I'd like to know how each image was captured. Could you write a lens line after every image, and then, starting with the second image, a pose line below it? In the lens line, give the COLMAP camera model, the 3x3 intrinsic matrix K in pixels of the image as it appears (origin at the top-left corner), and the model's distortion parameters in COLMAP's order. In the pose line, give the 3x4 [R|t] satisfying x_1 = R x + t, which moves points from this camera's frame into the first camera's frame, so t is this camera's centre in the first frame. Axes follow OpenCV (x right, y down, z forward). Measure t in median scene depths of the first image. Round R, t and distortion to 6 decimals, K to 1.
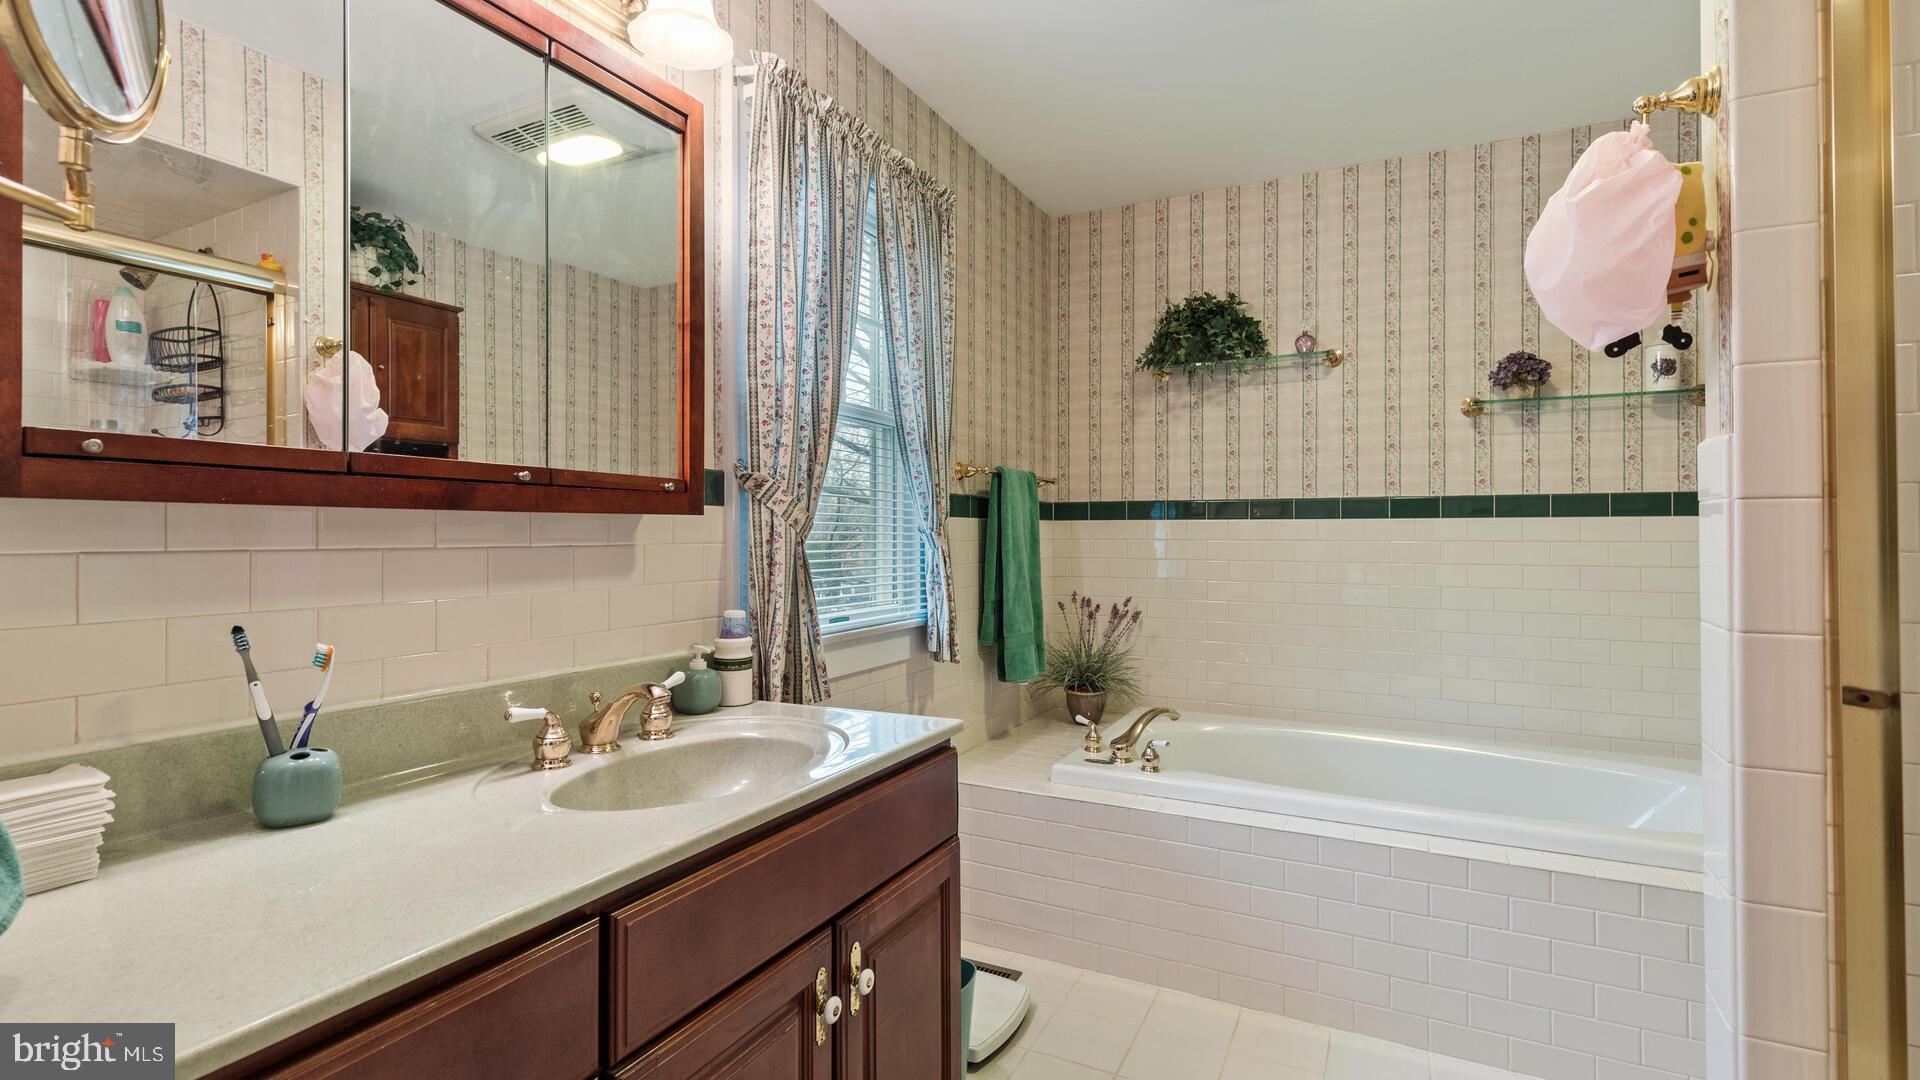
lens RADIAL K [[885.0, 0, 959.5], [0, 885.0, 524.1], [0, 0, 1]] dist [0.013115, -0.002579]
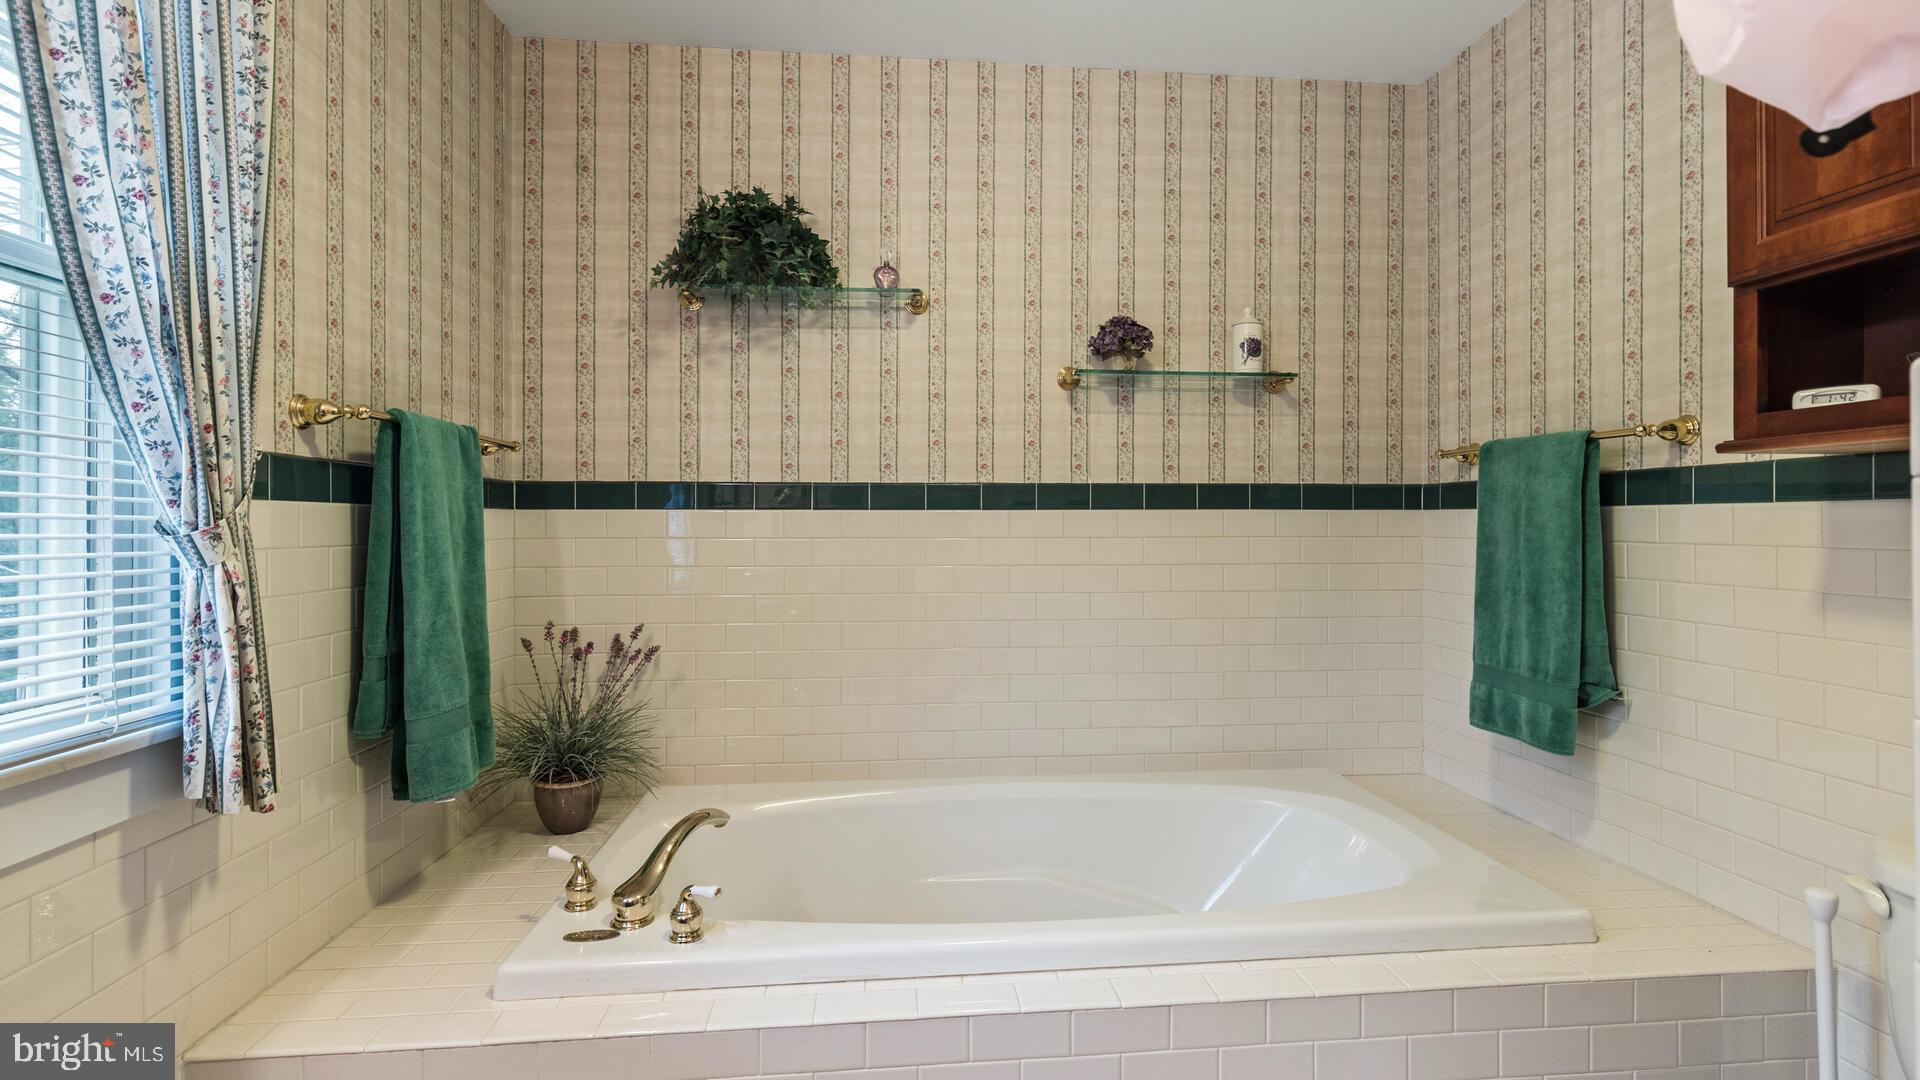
lens RADIAL K [[885.0, 0, 971.1], [0, 885.0, 515.8], [0, 0, 1]] dist [0.013115, -0.002579]
pose [[0.844759, 0.003771, 0.535133, 0.049477], [-0.004094, 0.999991, -0.000584, -0.000591], [-0.535131, -0.001698, 0.844767, 0.336230]]
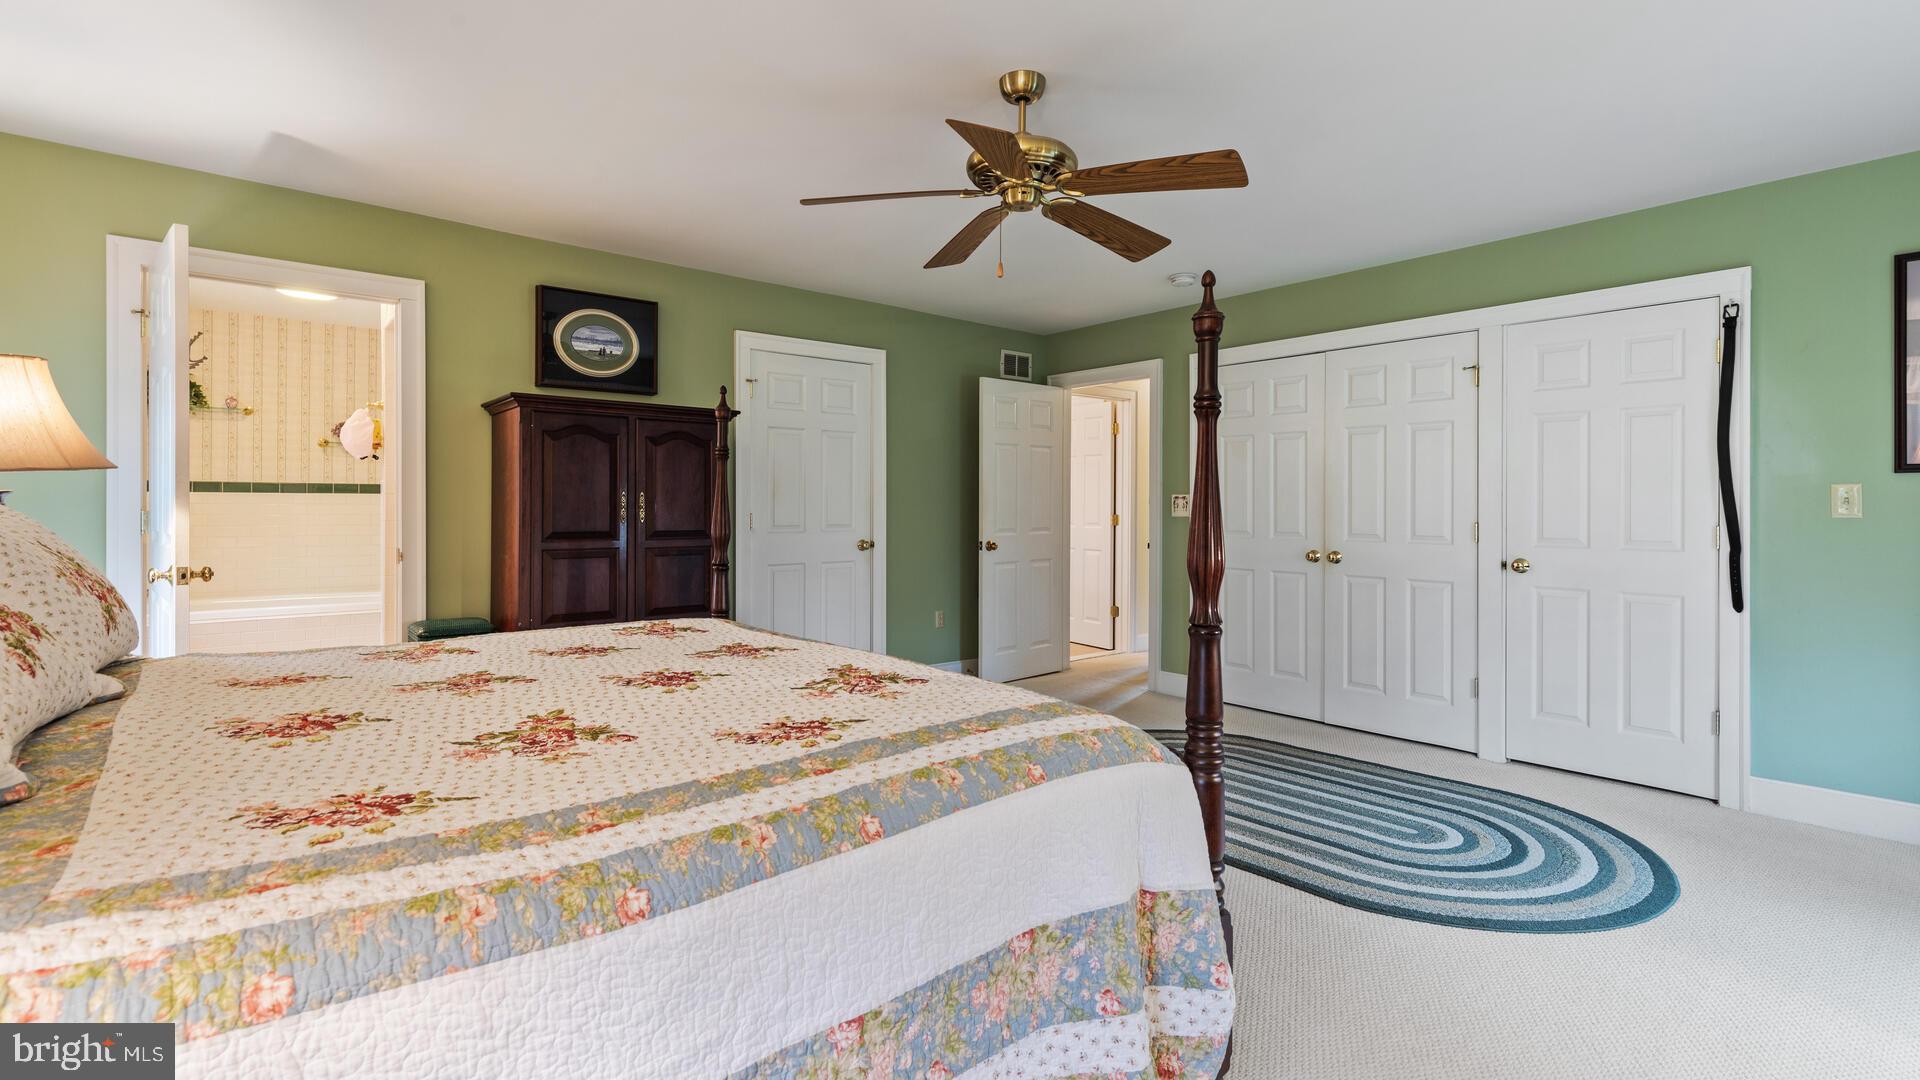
lens RADIAL K [[885.0, 0, 962.5], [0, 885.0, 502.9], [0, 0, 1]] dist [0.013115, -0.002579]
pose [[0.404599, 0.001901, 0.914492, -0.779566], [-0.013561, 0.999900, 0.003922, -0.013364], [-0.914393, -0.013988, 0.404585, -1.310231]]
